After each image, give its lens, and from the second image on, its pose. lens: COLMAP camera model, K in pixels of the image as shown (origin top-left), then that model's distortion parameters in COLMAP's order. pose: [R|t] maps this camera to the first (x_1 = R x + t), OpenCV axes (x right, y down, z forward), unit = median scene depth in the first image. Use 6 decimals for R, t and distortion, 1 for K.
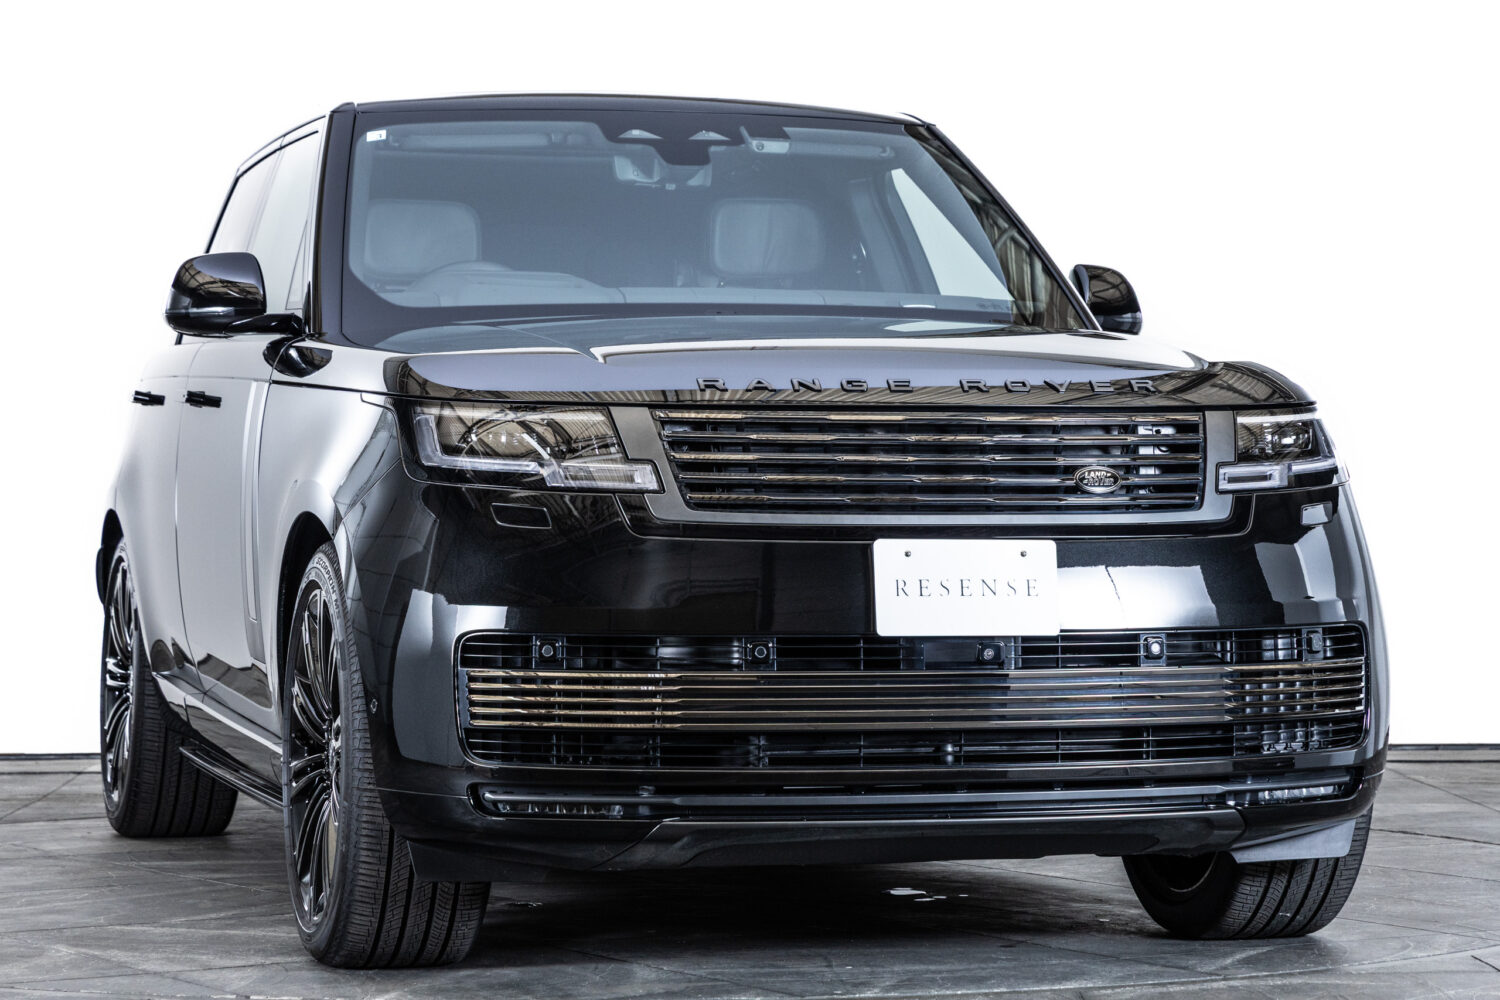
lens RADIAL K [[4268.2, 0, 749.4], [0, 4268.2, 497.2], [0, 0, 1]] dist [-0.119089, 0.000000]
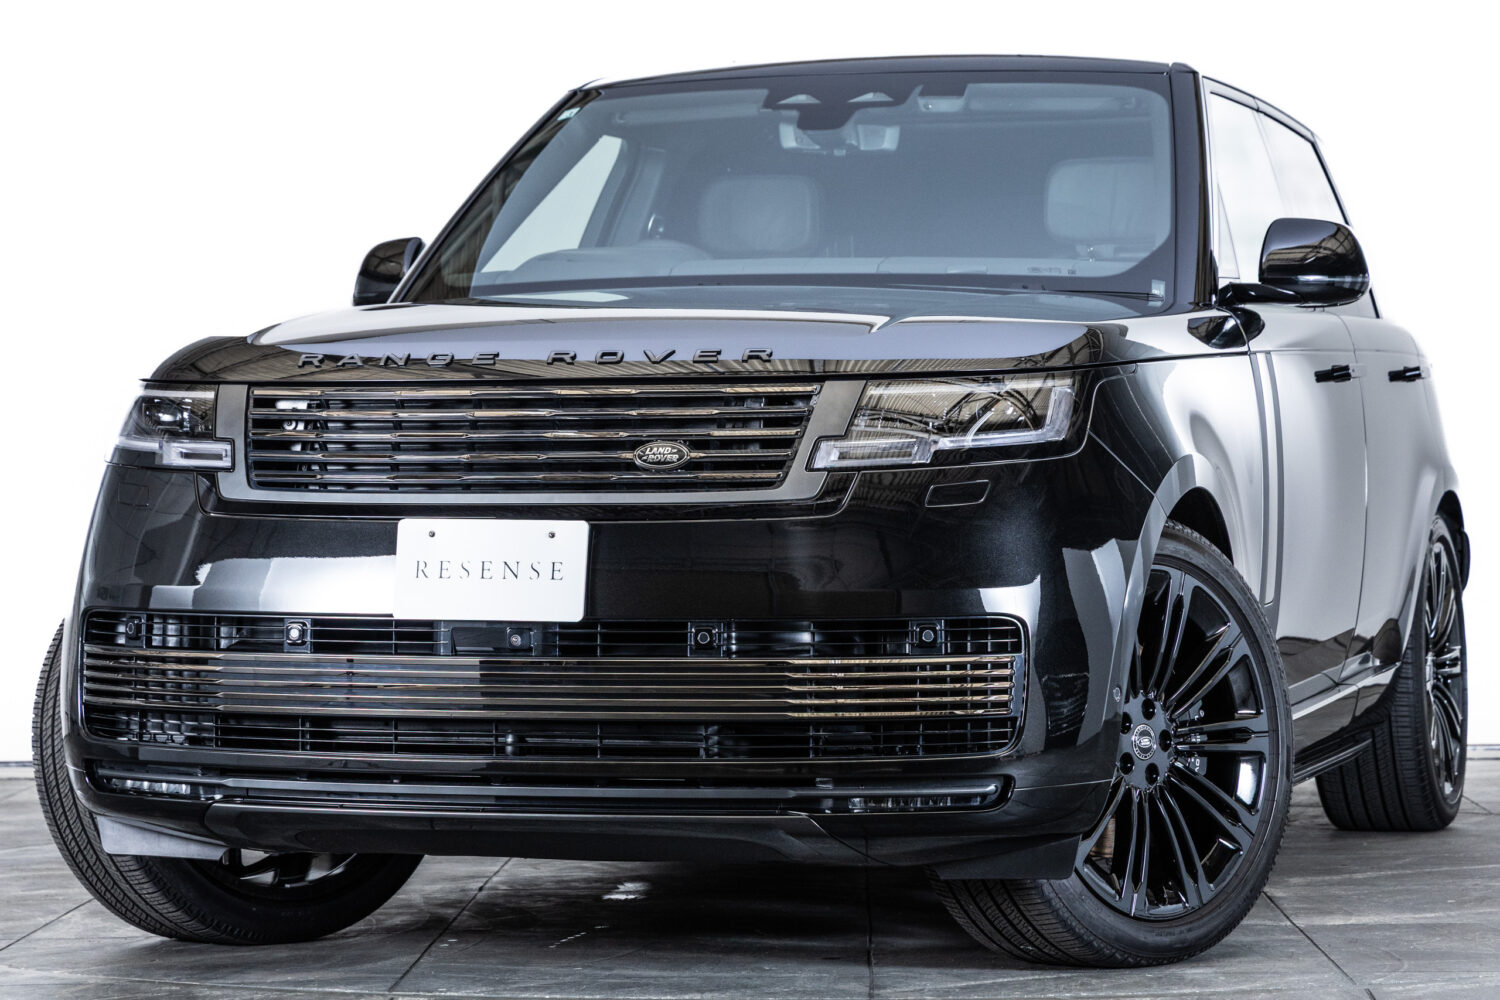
lens RADIAL K [[4311.8, 0, 756.5], [0, 4311.8, 498.8], [0, 0, 1]] dist [-0.025670, 0.000000]
pose [[0.836739, 0.000788, -0.547602, 0.605160], [0.001410, 0.999993, 0.003593, 0.001822], [0.547600, -0.003779, 0.836731, 0.218171]]
